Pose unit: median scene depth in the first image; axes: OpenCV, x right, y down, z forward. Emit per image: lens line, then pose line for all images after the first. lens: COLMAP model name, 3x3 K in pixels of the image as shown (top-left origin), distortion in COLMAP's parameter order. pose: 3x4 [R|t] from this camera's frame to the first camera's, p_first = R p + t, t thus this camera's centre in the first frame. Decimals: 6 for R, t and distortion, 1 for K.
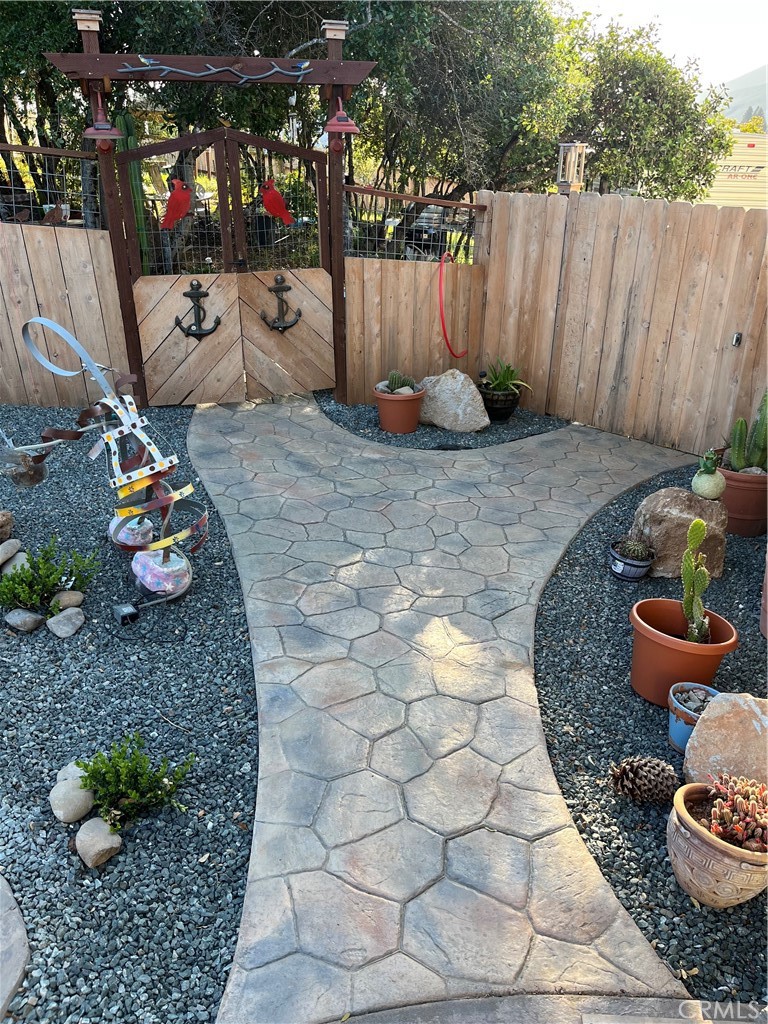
lens RADIAL K [[781.9, 0, 391.8], [0, 781.9, 517.6], [0, 0, 1]] dist [0.059798, -0.074231]
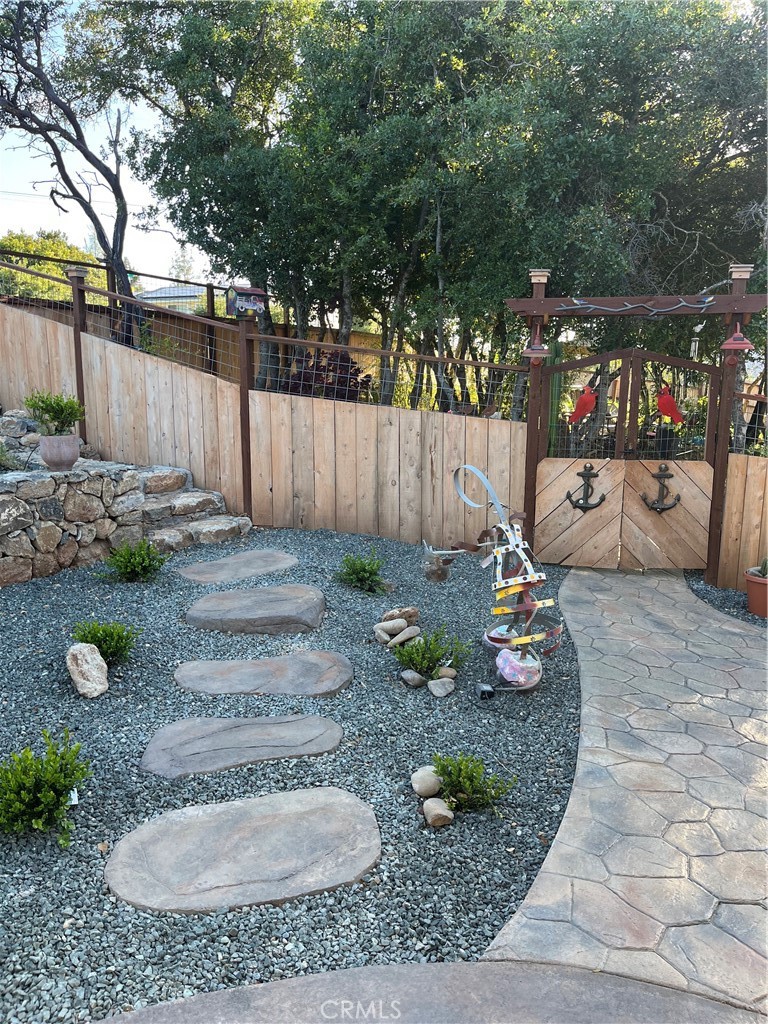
lens RADIAL K [[781.9, 0, 381.9], [0, 781.9, 513.2], [0, 0, 1]] dist [0.059798, -0.074231]
pose [[0.870872, 0.086763, -0.483792, 0.101331], [-0.214659, 0.952603, -0.215567, 0.158682], [0.442158, 0.291581, 0.848220, -0.220364]]
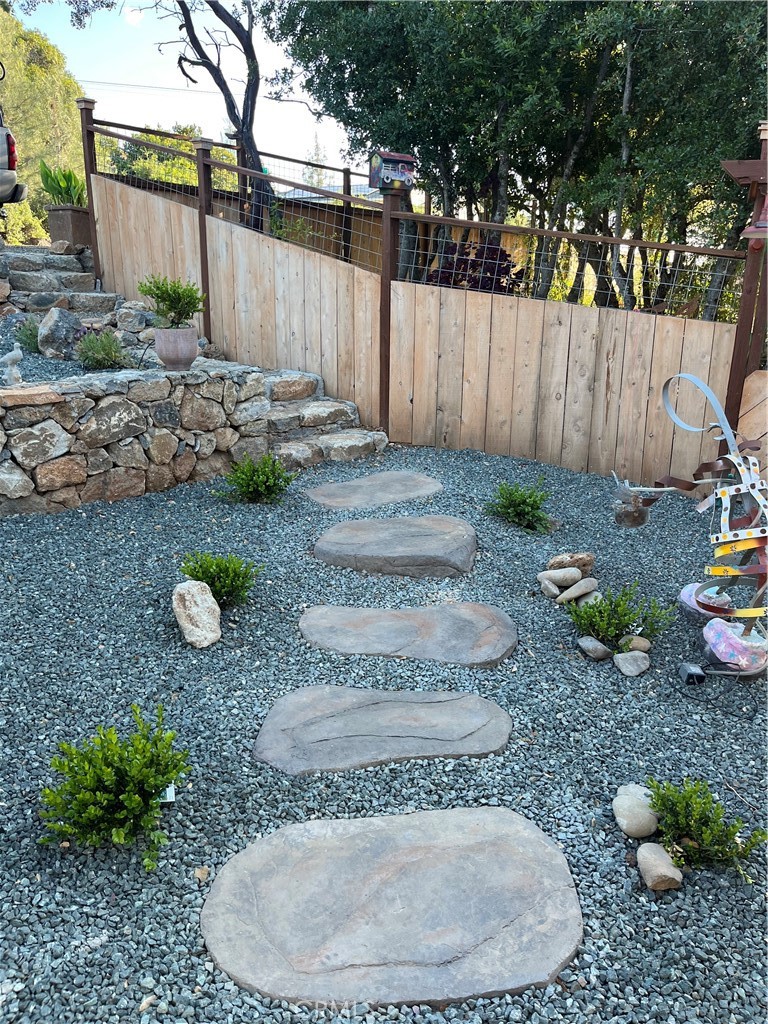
lens RADIAL K [[781.9, 0, 387.9], [0, 781.9, 521.3], [0, 0, 1]] dist [0.059798, -0.074231]
pose [[0.784731, 0.188344, -0.590528, -0.096791], [-0.279130, 0.958026, -0.065371, 0.111615], [0.553429, 0.216133, 0.804365, -0.020233]]
